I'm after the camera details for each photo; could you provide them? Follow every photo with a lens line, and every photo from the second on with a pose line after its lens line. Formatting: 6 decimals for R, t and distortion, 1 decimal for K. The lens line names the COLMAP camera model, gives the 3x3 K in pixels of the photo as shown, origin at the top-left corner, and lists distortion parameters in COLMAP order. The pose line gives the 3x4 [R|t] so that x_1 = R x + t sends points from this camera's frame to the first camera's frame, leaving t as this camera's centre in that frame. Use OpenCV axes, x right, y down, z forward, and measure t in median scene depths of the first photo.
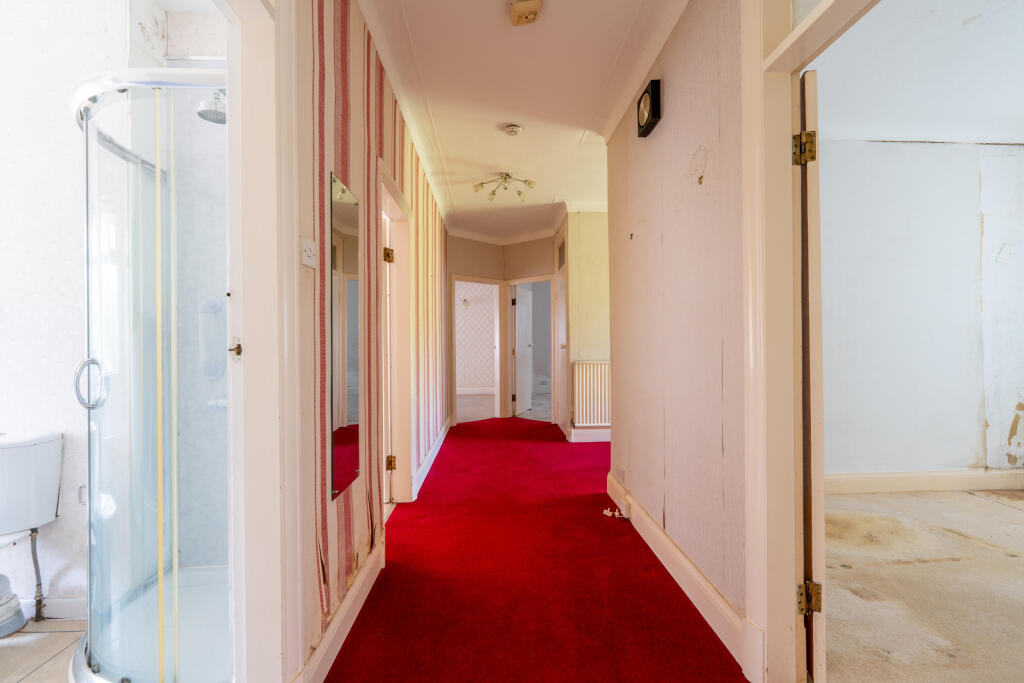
lens RADIAL K [[417.6, 0, 507.9], [0, 417.6, 347.0], [0, 0, 1]] dist [0.006687, -0.001799]
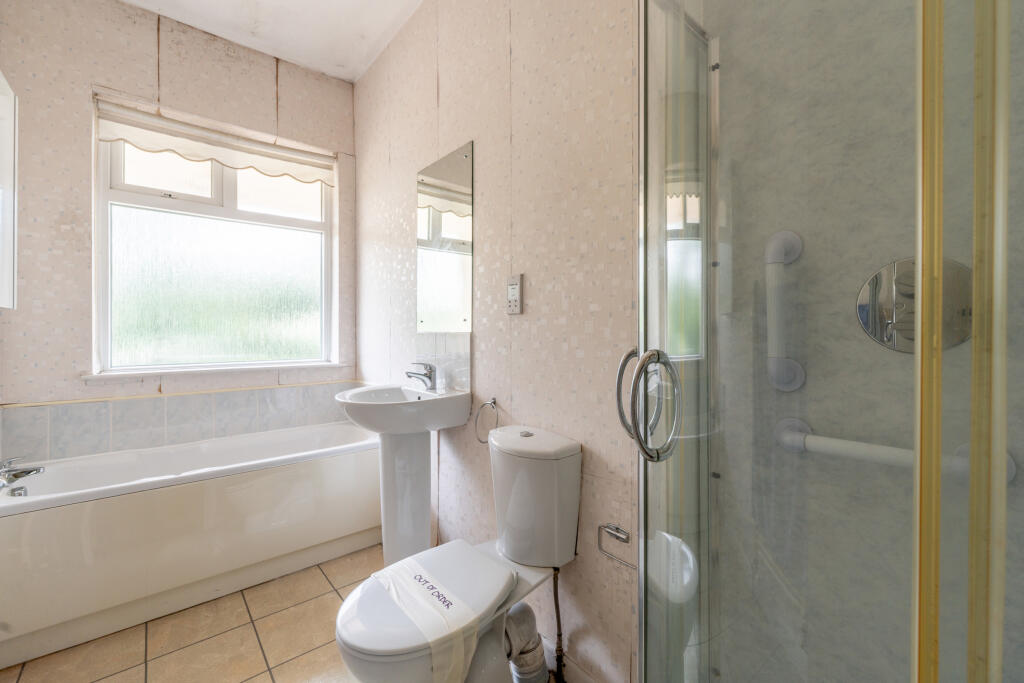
lens RADIAL K [[417.6, 0, 512.8], [0, 417.6, 334.3], [0, 0, 1]] dist [0.006687, -0.001799]
pose [[0.610273, 0.010404, -0.792123, -0.562728], [-0.002396, 0.999933, 0.011287, 0.003619], [0.792188, -0.004991, 0.610257, 0.463495]]
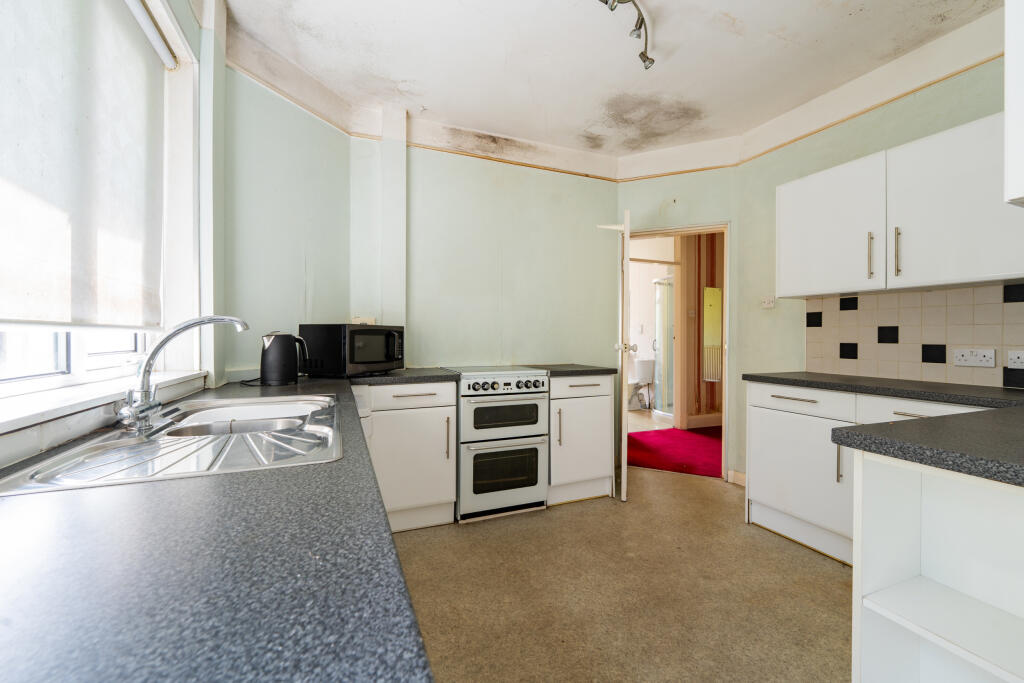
lens RADIAL K [[417.6, 0, 529.7], [0, 417.6, 337.9], [0, 0, 1]] dist [0.006687, -0.001799]
pose [[0.385385, 0.001947, -0.922754, 1.970692], [-0.003614, 0.999993, 0.000600, 0.007191], [0.922749, 0.003104, 0.385390, -1.470879]]
